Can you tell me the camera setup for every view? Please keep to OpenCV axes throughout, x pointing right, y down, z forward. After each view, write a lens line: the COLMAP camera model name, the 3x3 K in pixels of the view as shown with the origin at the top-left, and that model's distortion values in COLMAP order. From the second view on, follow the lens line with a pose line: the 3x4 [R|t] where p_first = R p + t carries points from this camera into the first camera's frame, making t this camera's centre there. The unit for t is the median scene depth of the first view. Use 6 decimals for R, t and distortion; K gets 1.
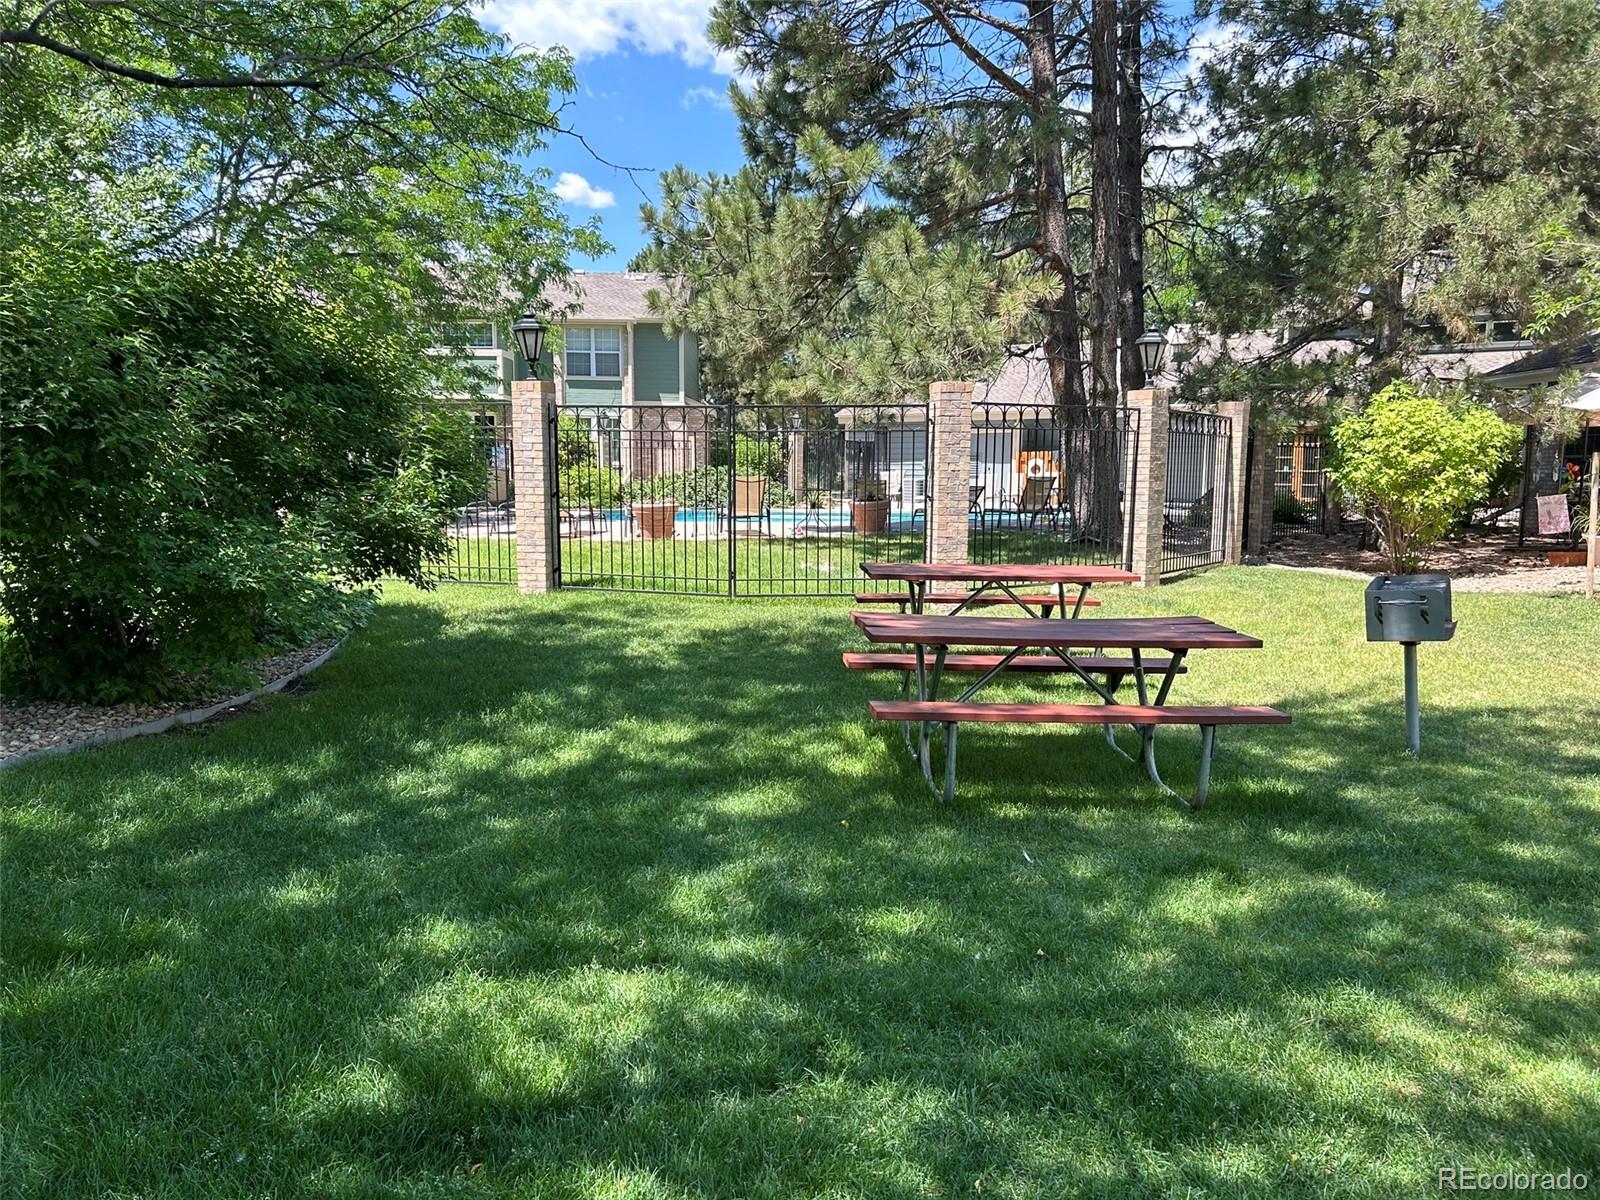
lens RADIAL K [[1221.1, 0, 798.6], [0, 1221.1, 607.2], [0, 0, 1]] dist [0.043393, -0.034126]
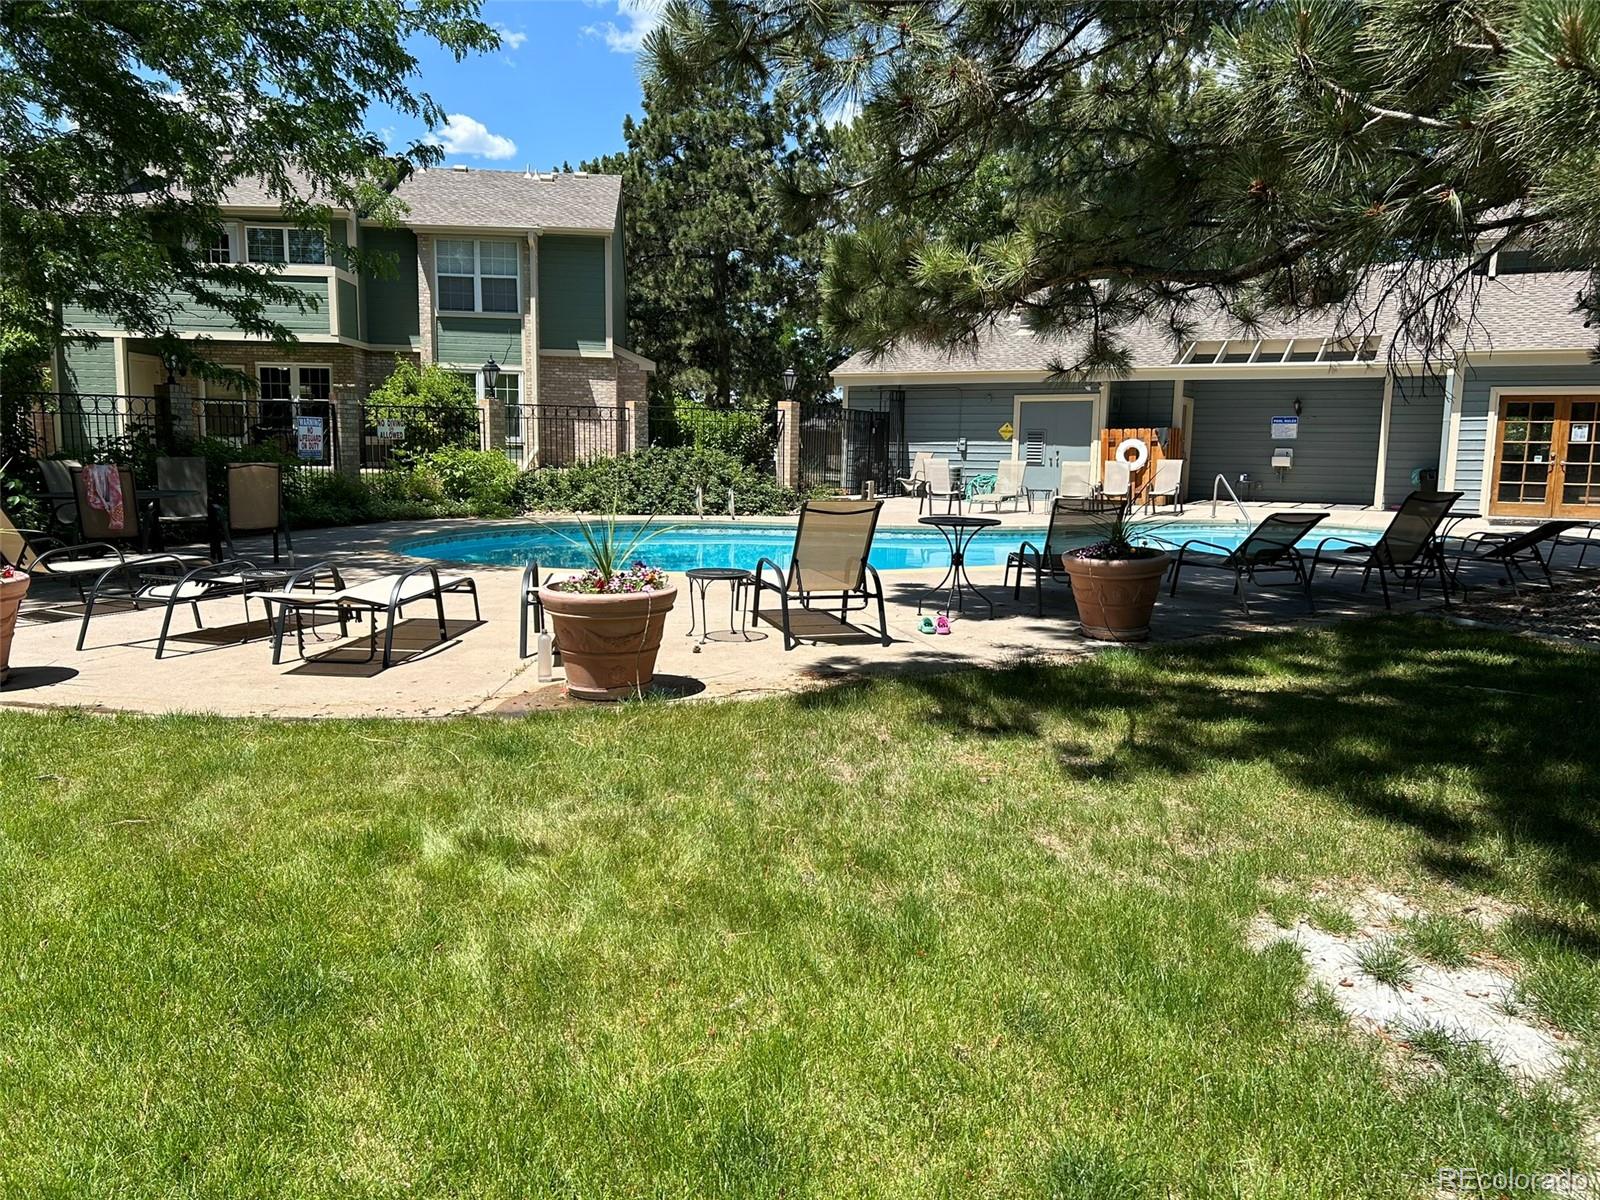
lens RADIAL K [[1221.1, 0, 806.0], [0, 1221.1, 595.1], [0, 0, 1]] dist [0.043393, -0.034126]
pose [[0.996687, -0.002414, 0.081300, -0.043210], [0.001293, 0.999904, 0.013830, -0.041643], [-0.081325, -0.013679, 0.996594, 0.311877]]
